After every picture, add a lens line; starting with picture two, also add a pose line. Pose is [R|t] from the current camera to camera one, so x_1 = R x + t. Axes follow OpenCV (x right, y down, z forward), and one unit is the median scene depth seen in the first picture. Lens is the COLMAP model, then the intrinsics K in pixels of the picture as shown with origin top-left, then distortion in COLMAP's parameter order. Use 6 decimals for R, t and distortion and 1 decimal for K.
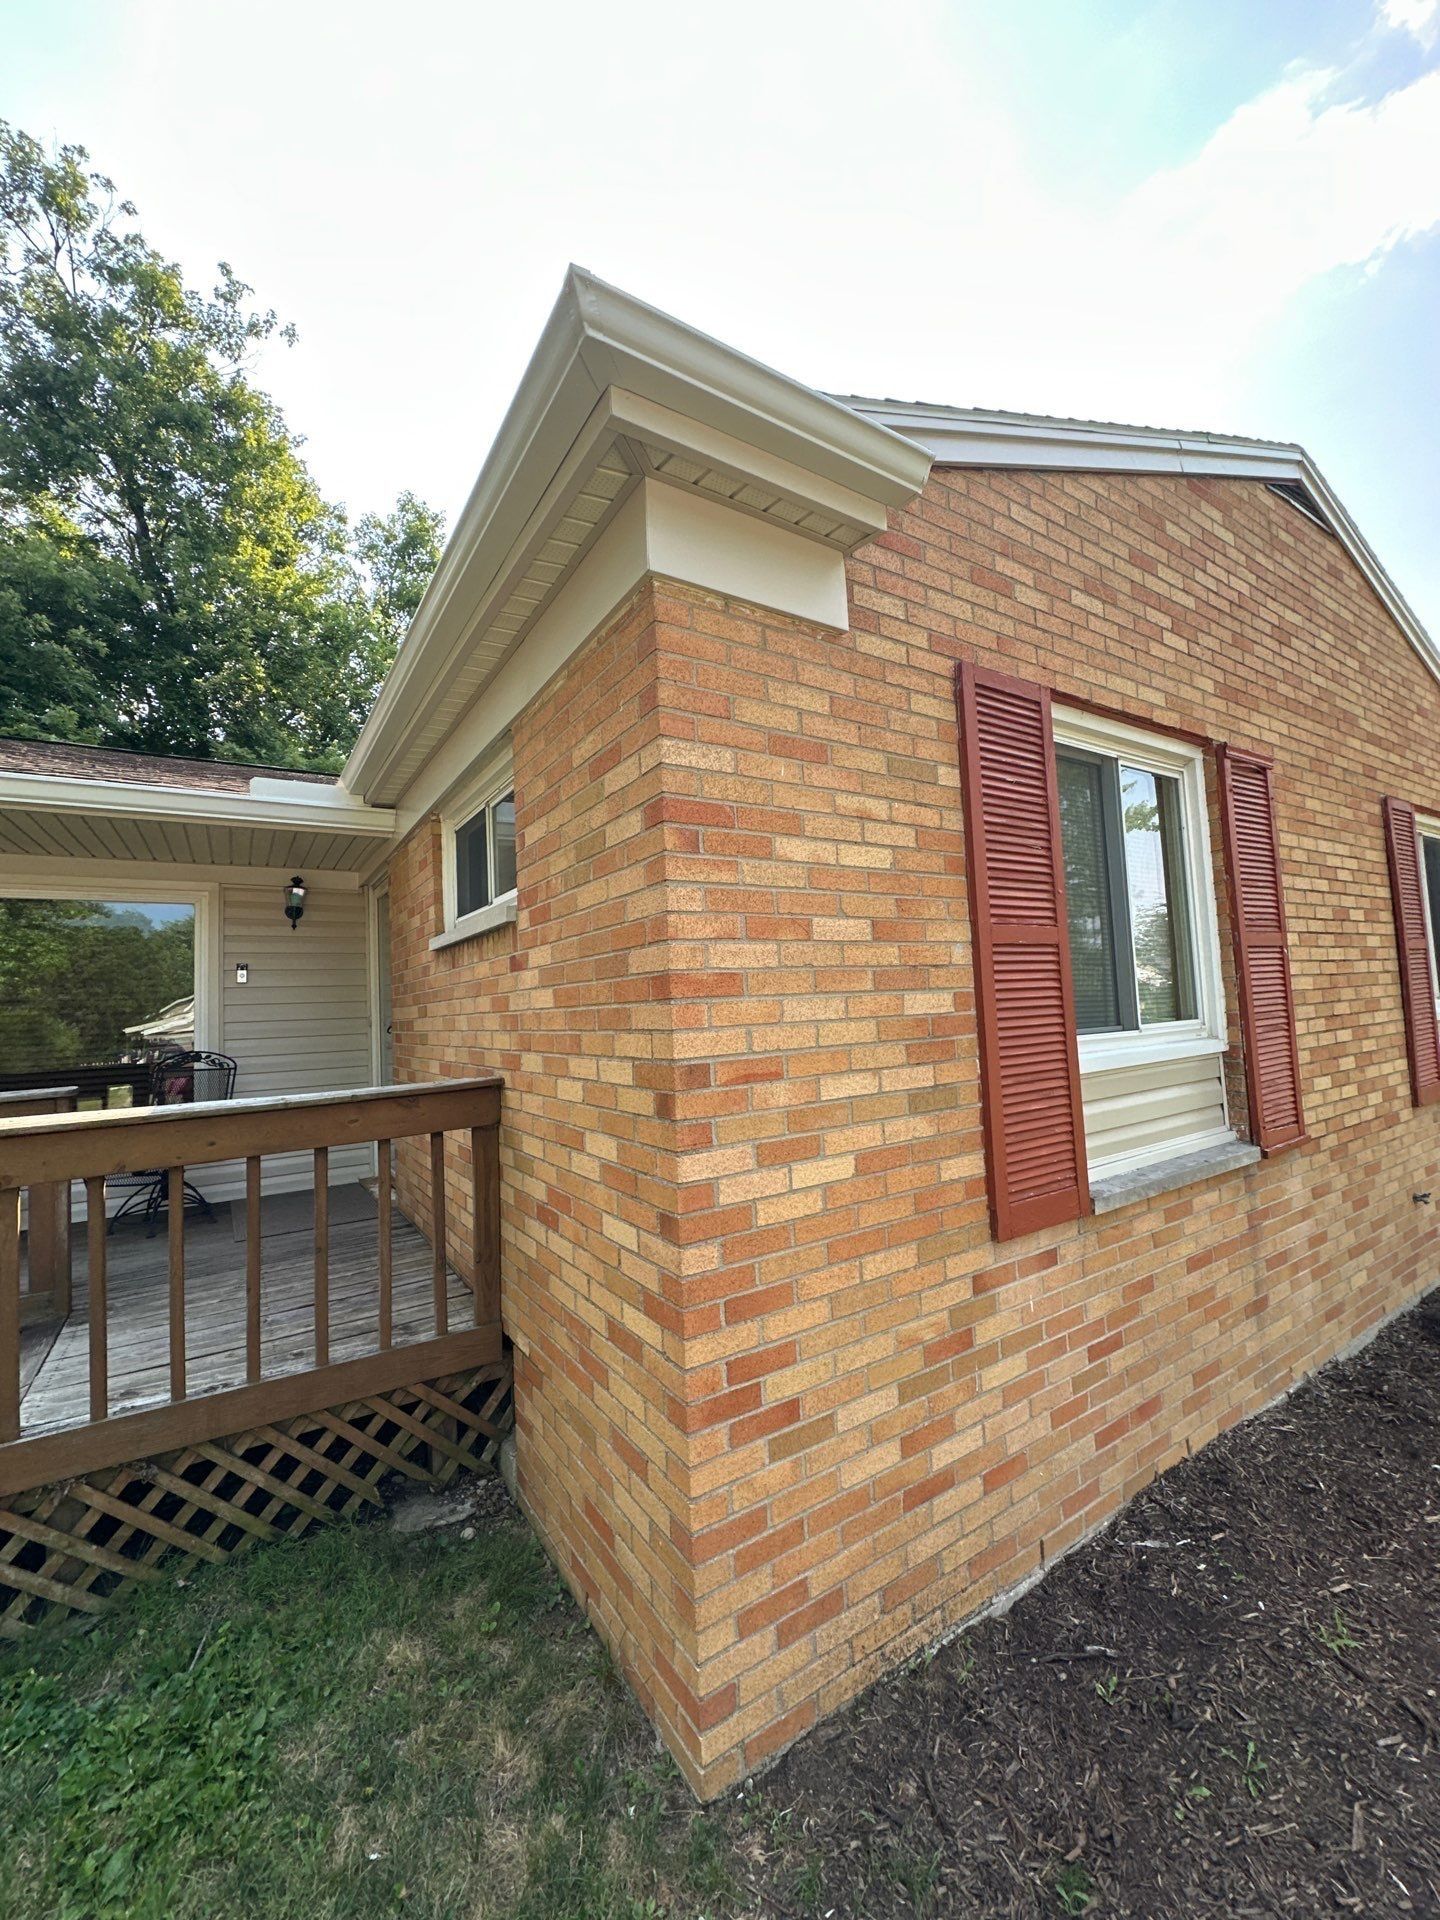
lens RADIAL K [[761.7, 0, 730.4], [0, 761.7, 953.1], [0, 0, 1]] dist [-0.003870, -0.000731]
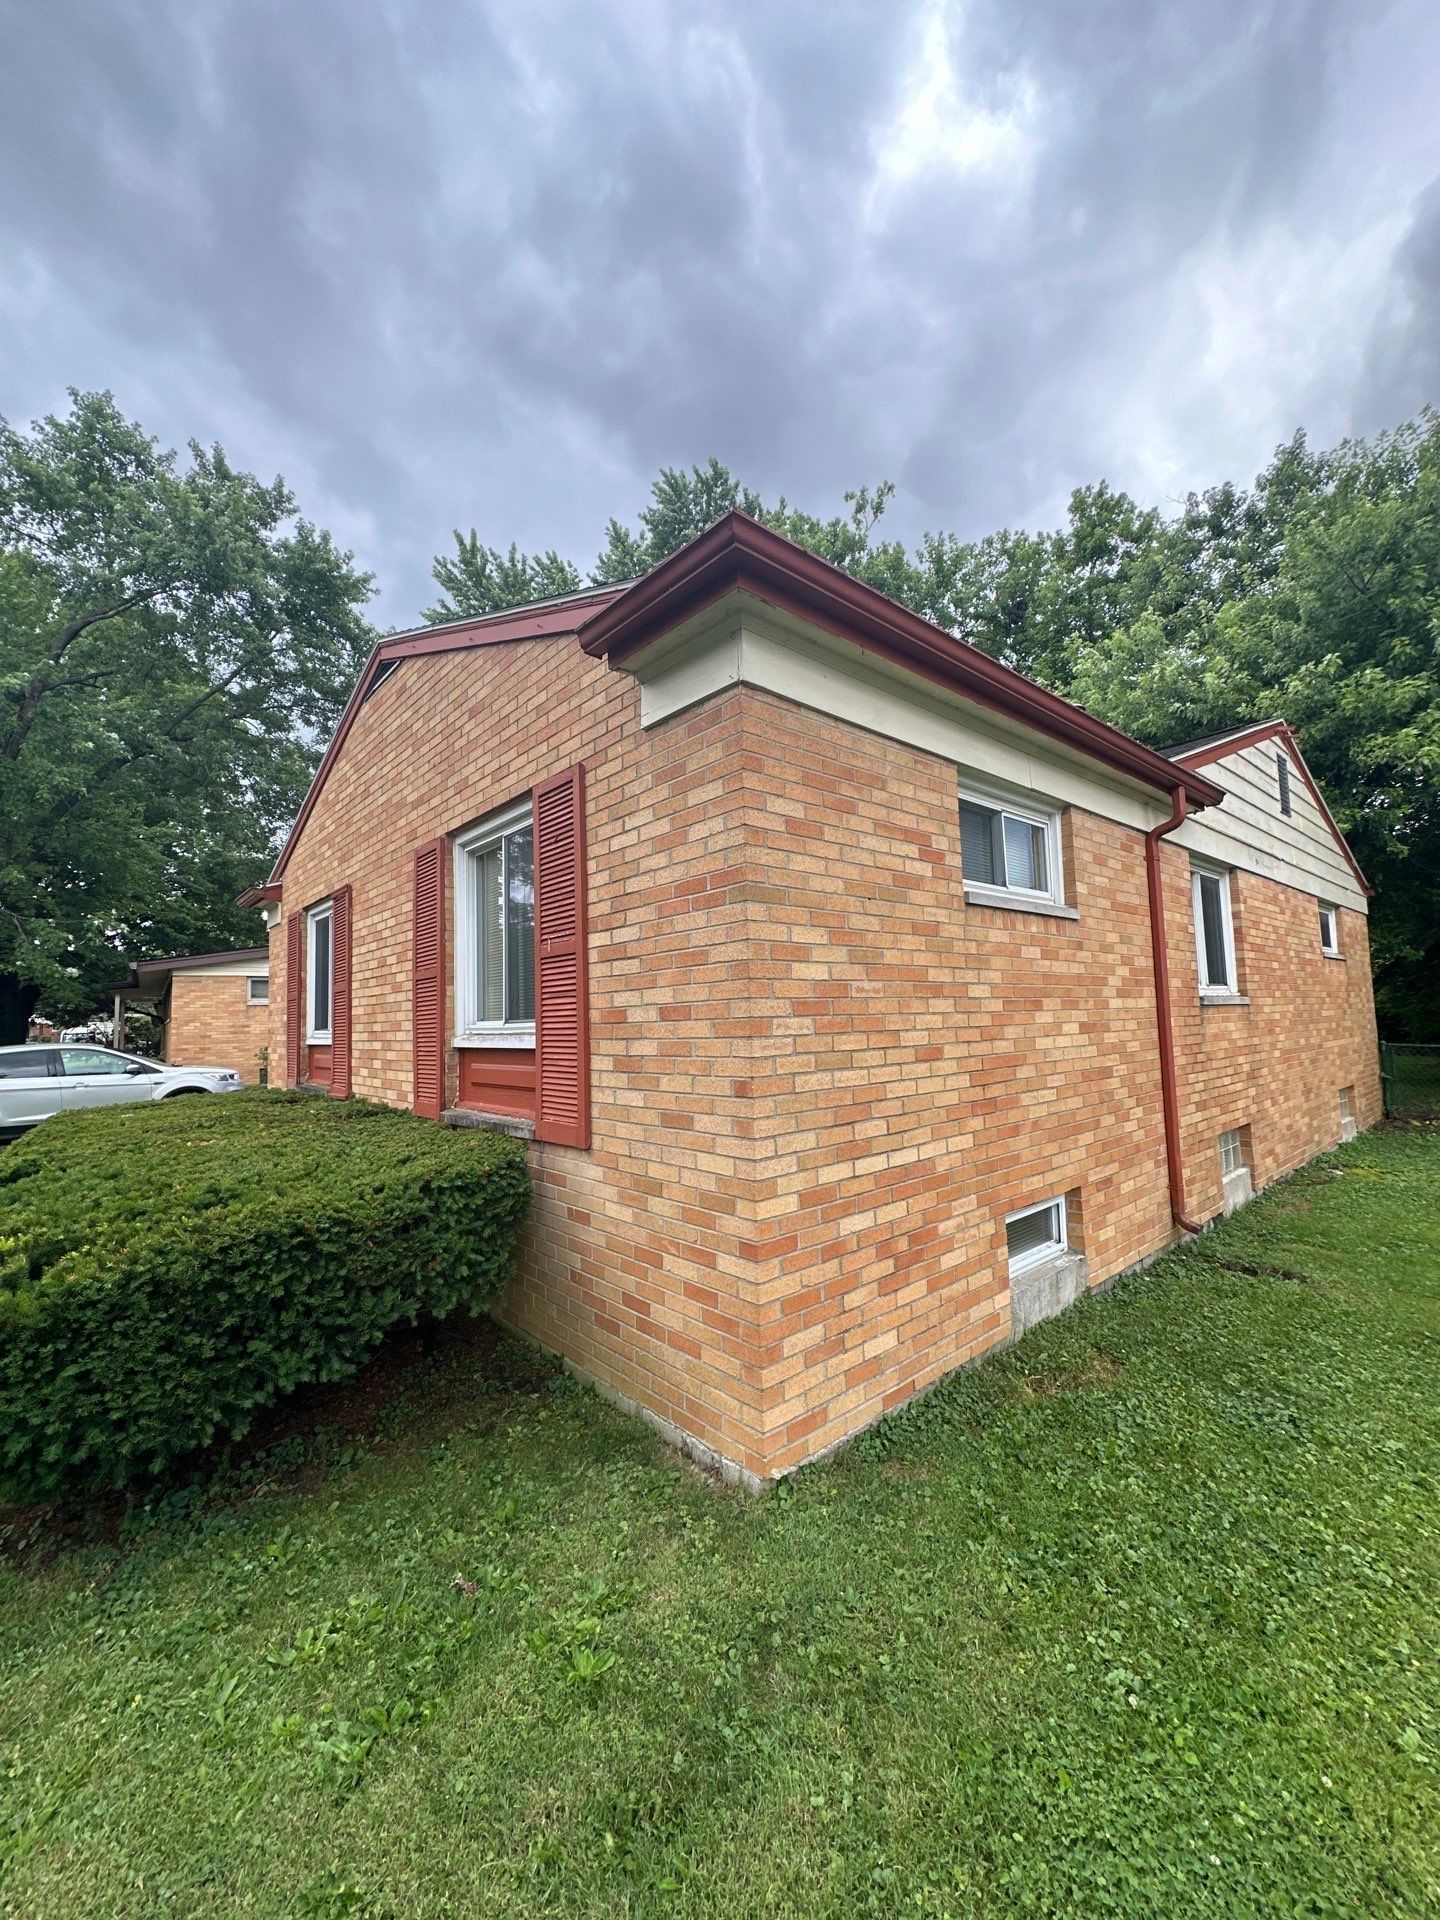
lens RADIAL K [[761.7, 0, 719.7], [0, 761.7, 960.2], [0, 0, 1]] dist [-0.003870, -0.000731]
pose [[0.134216, -0.036284, -0.990288, 3.772664], [0.086127, 0.995975, -0.024819, 0.057794], [0.987202, -0.081960, 0.136801, 2.330571]]
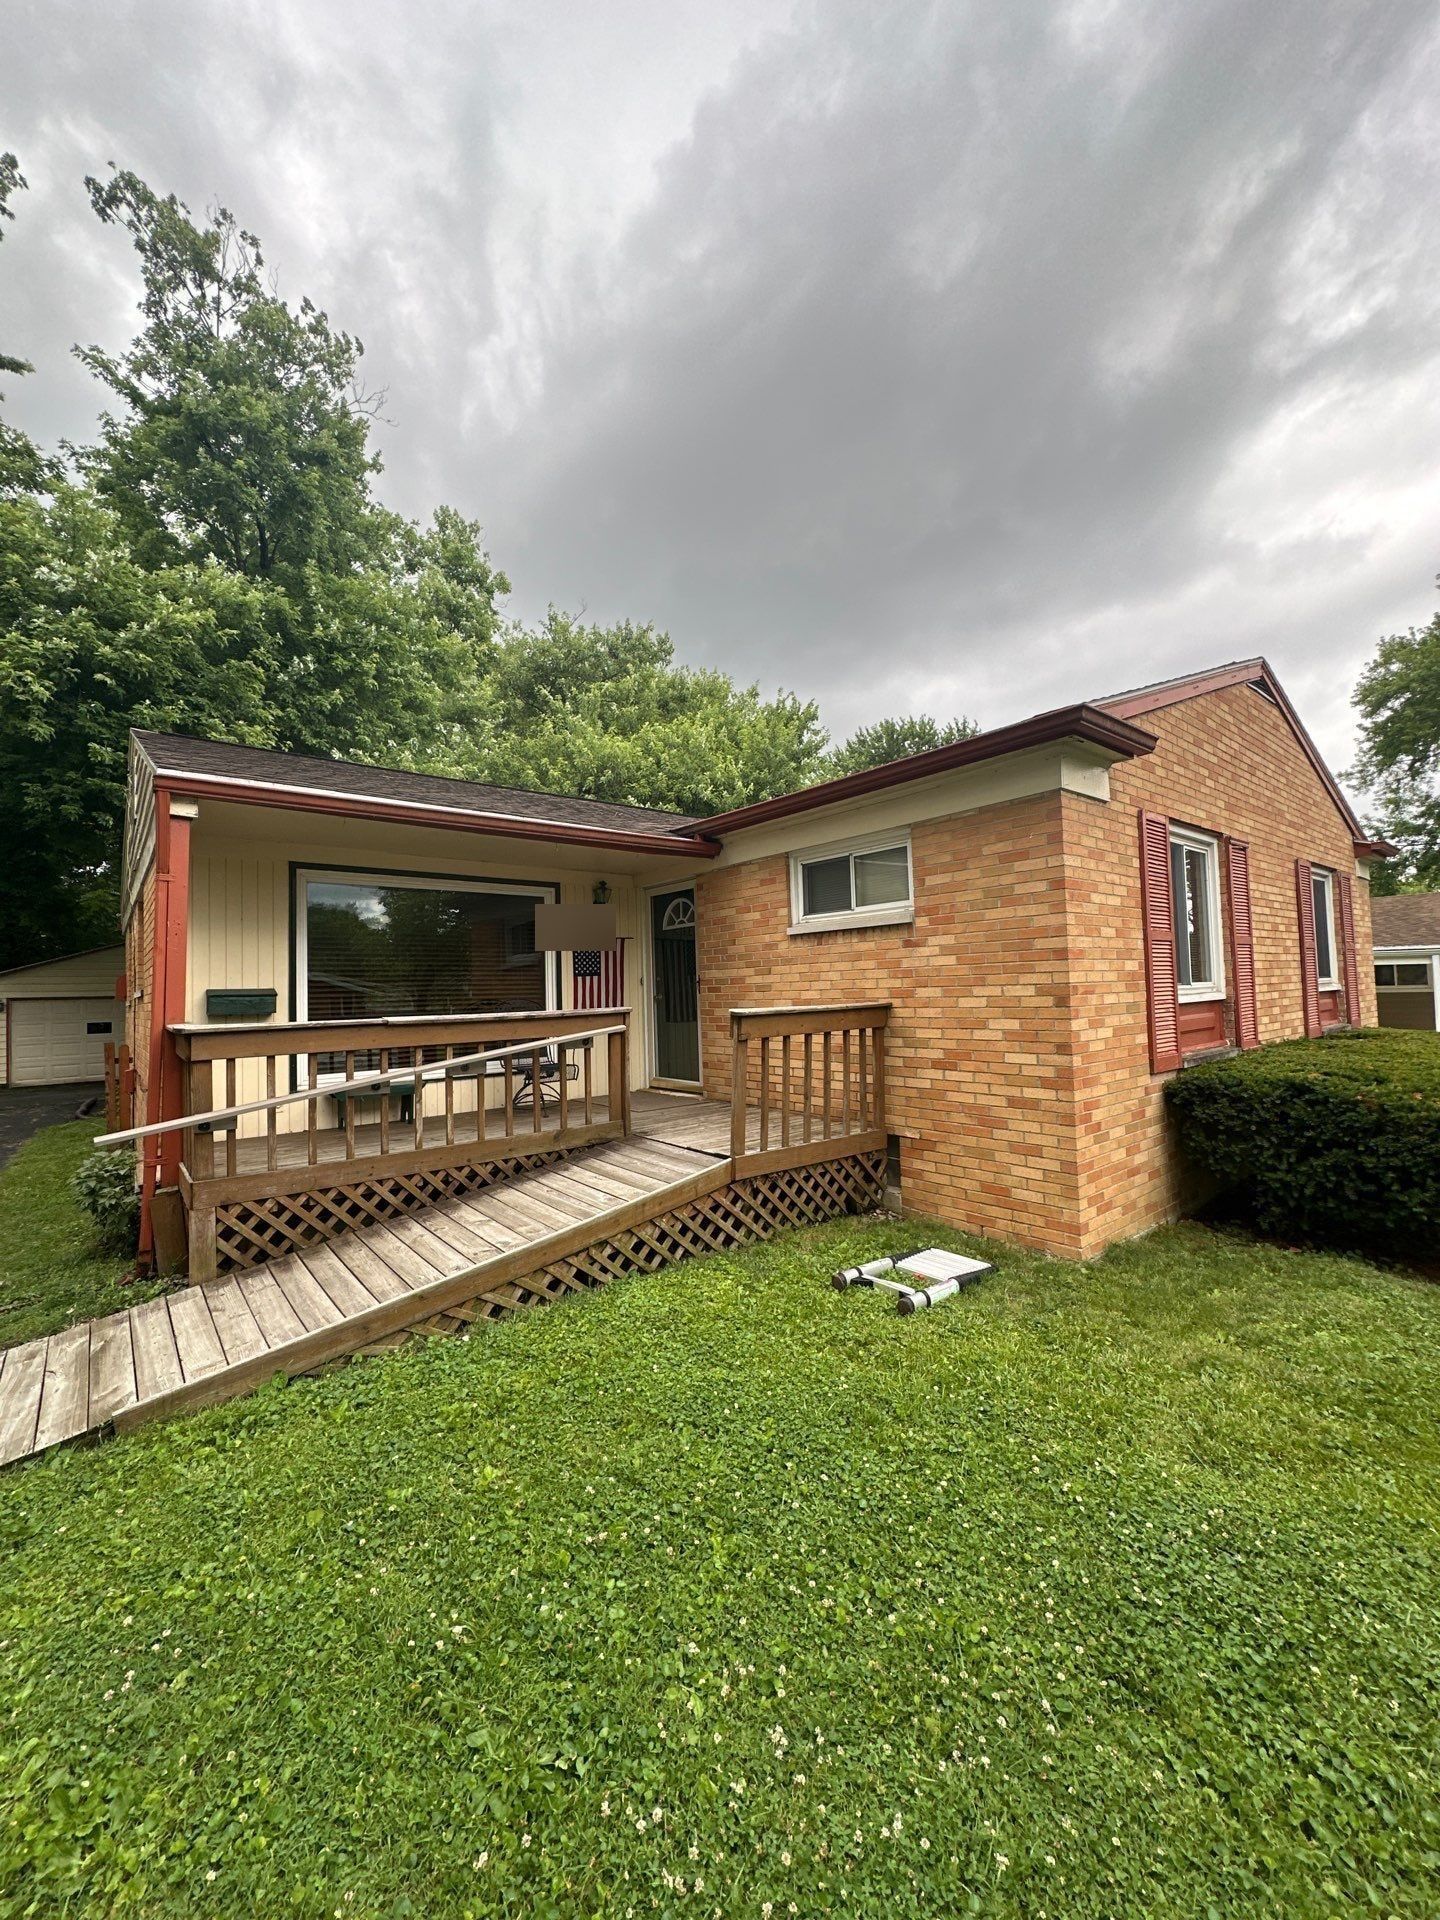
lens RADIAL K [[761.7, 0, 711.8], [0, 761.7, 955.0], [0, 0, 1]] dist [-0.003870, -0.000731]
pose [[0.994324, 0.023219, 0.103827, -1.113466], [-0.025276, 0.999509, 0.018543, 0.021862], [-0.103346, -0.021062, 0.994422, -1.021794]]
